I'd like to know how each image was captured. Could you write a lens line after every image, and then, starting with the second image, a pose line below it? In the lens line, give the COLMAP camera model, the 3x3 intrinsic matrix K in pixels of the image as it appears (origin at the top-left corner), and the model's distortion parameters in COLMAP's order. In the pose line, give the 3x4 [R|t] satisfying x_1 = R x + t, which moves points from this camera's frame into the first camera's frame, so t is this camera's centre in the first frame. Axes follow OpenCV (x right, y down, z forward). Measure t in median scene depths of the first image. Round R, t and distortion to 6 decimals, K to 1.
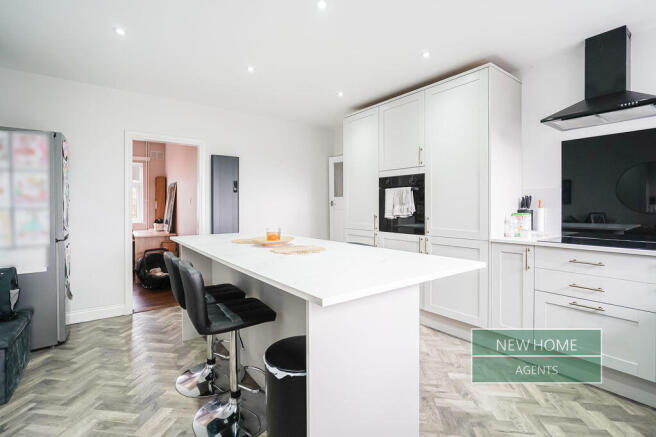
lens RADIAL K [[301.3, 0, 324.8], [0, 301.3, 215.7], [0, 0, 1]] dist [0.000761, 0.000266]
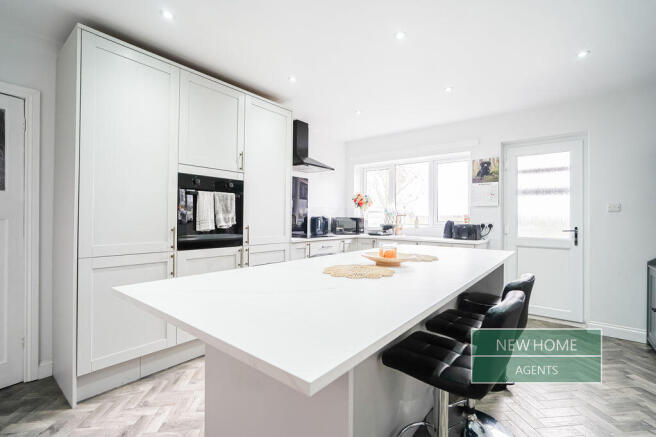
lens RADIAL K [[301.3, 0, 324.8], [0, 301.3, 215.7], [0, 0, 1]] dist [0.000761, 0.000266]
pose [[-0.238316, 0.007639, 0.971158, -0.646514], [0.020566, 0.999785, -0.002817, -0.022311], [-0.970970, 0.019301, -0.238422, 0.967835]]
